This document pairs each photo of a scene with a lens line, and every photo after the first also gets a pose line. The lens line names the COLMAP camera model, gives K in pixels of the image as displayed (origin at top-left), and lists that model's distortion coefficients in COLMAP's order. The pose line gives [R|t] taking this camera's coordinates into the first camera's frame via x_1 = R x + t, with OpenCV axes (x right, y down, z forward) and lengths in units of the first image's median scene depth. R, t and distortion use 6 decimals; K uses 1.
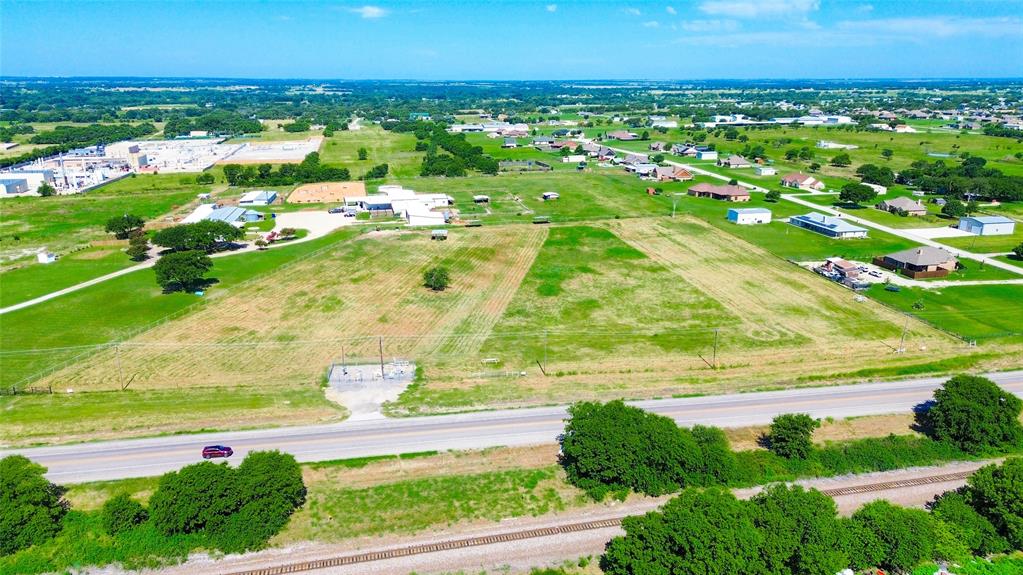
lens RADIAL K [[720.3, 0, 515.1], [0, 720.3, 287.4], [0, 0, 1]] dist [0.079677, -0.073356]
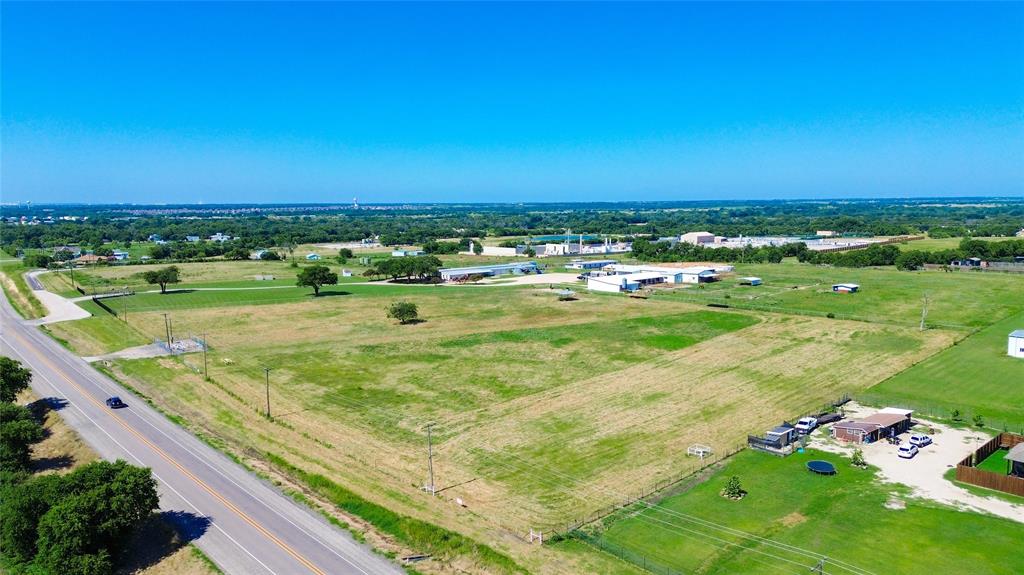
lens RADIAL K [[721.0, 0, 515.6], [0, 721.0, 287.4], [0, 0, 1]] dist [0.079677, -0.073356]
pose [[0.521943, 0.105289, -0.846457, 1.132242], [-0.233699, 0.972032, -0.023195, -0.079219], [0.820341, 0.209922, 0.531952, 0.785229]]
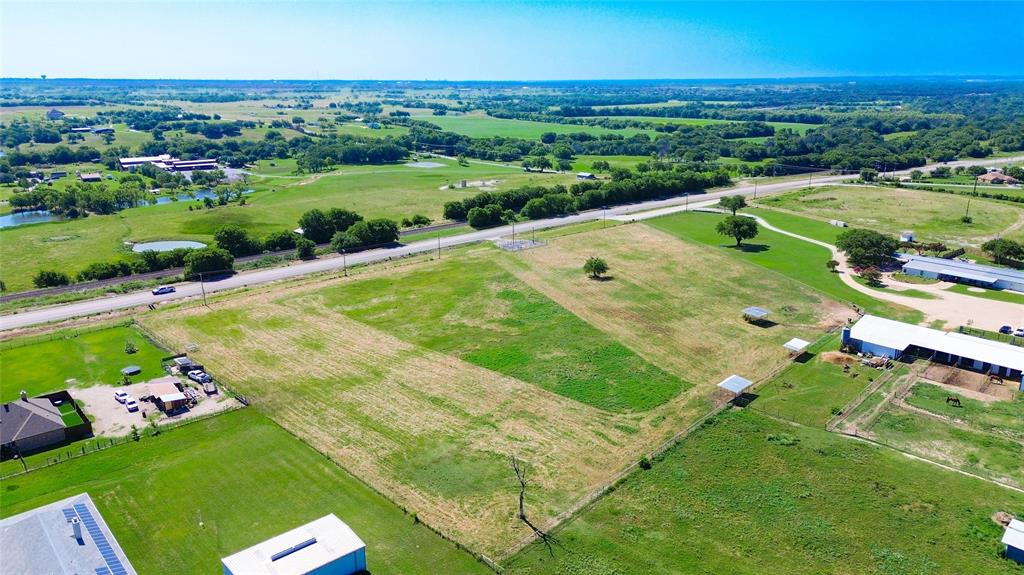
lens RADIAL K [[721.0, 0, 515.6], [0, 721.0, 287.4], [0, 0, 1]] dist [0.079677, -0.073356]
pose [[-0.860016, 0.149746, -0.487799, 0.749162], [-0.130448, 0.859681, 0.493895, -0.726114], [0.493310, 0.488390, -0.719806, 2.424814]]
